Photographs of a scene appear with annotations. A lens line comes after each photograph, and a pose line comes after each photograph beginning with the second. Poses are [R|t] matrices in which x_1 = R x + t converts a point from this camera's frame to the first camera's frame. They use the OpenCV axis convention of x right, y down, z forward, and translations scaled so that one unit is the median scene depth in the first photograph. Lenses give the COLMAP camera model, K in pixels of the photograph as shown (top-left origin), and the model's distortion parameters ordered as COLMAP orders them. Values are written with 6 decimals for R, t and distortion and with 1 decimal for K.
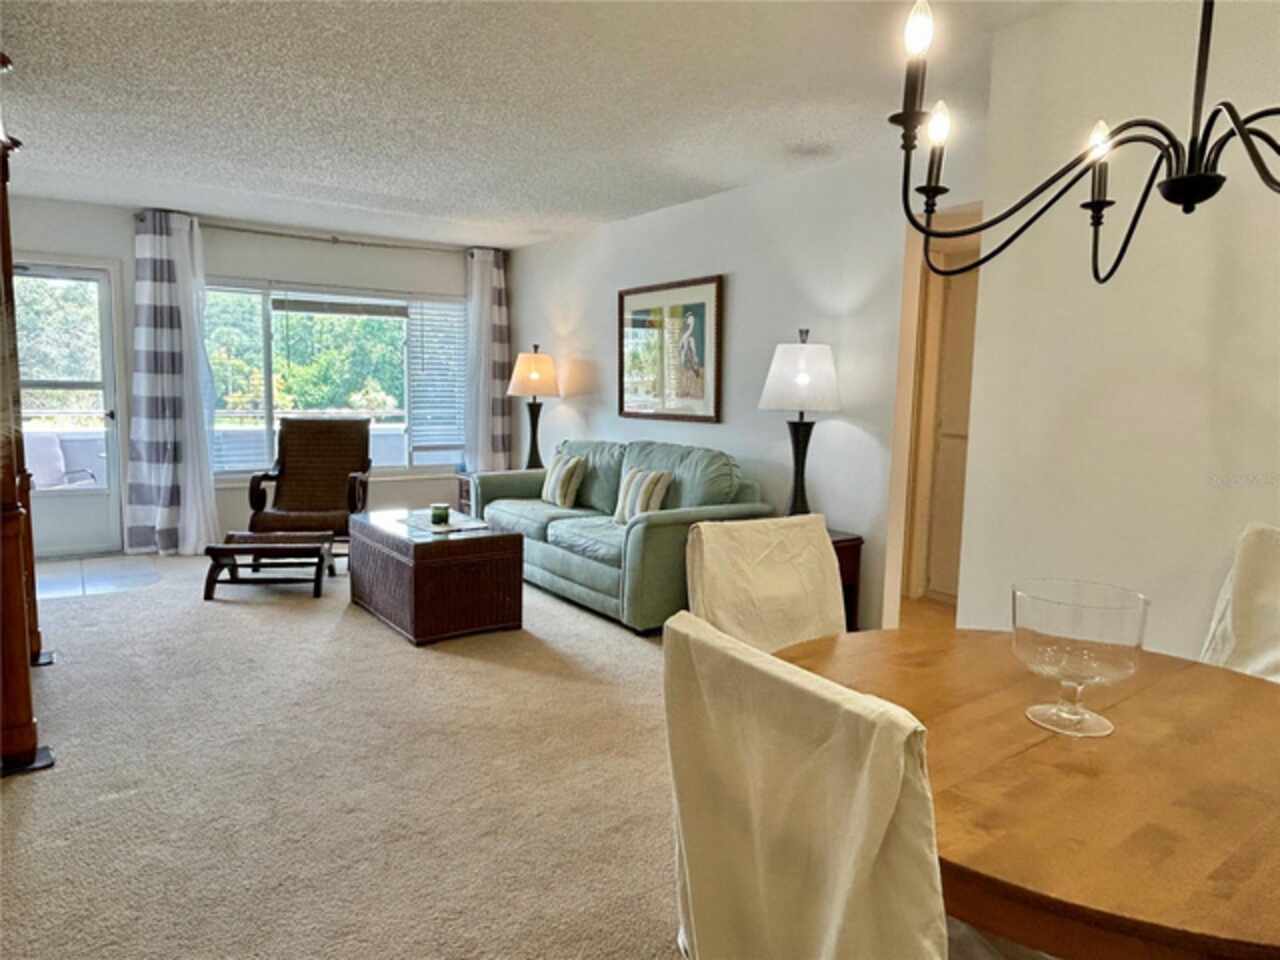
lens RADIAL K [[821.4, 0, 631.0], [0, 821.4, 479.0], [0, 0, 1]] dist [-0.000523, -0.004317]
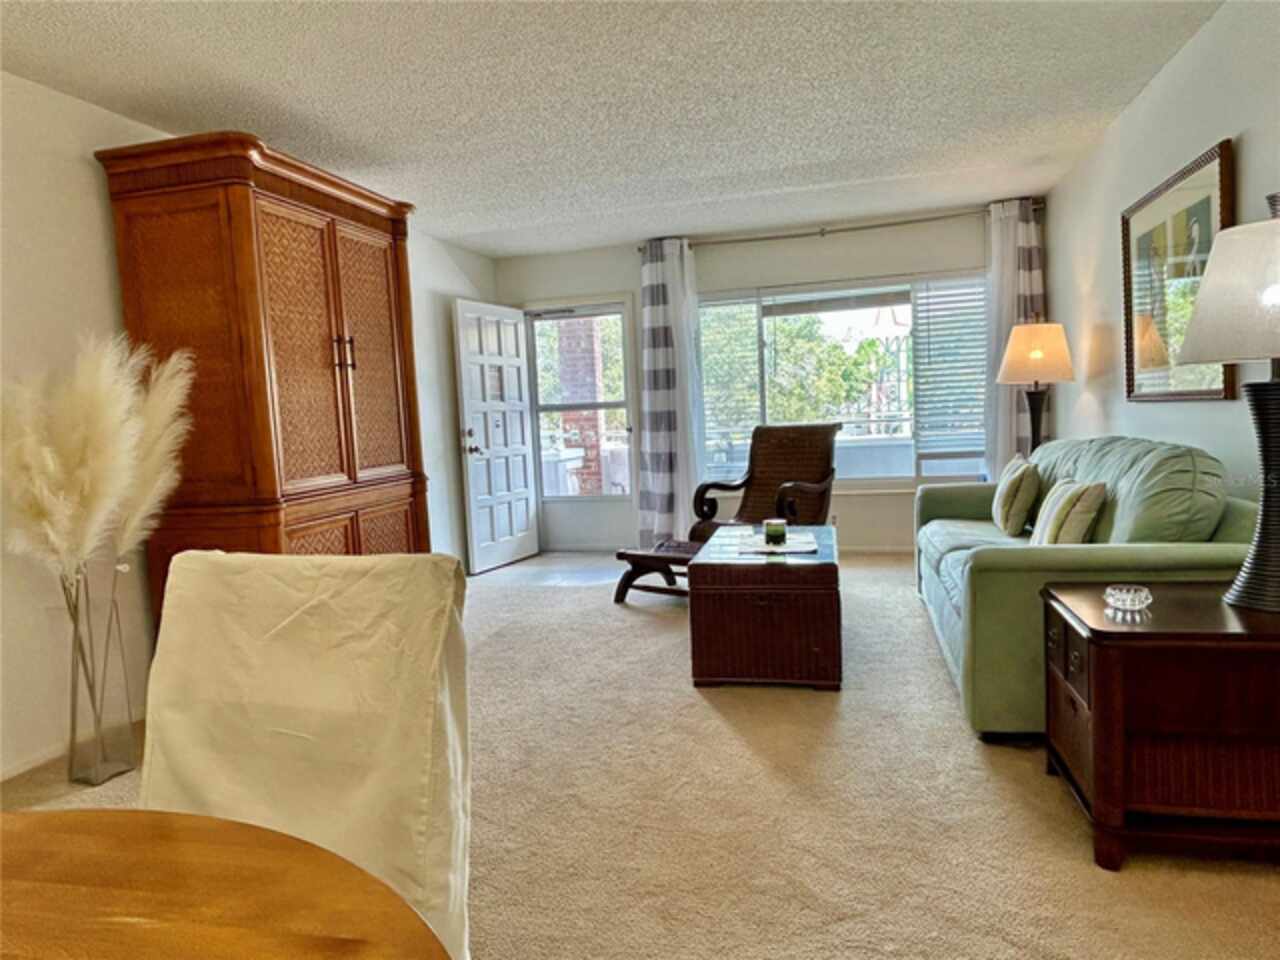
lens RADIAL K [[821.4, 0, 631.0], [0, 821.4, 479.0], [0, 0, 1]] dist [-0.000523, -0.004317]
pose [[0.645798, 0.007127, -0.763475, 0.231750], [-0.021639, 0.999726, -0.008971, 0.000007], [0.763202, 0.022315, 0.645775, 0.273546]]
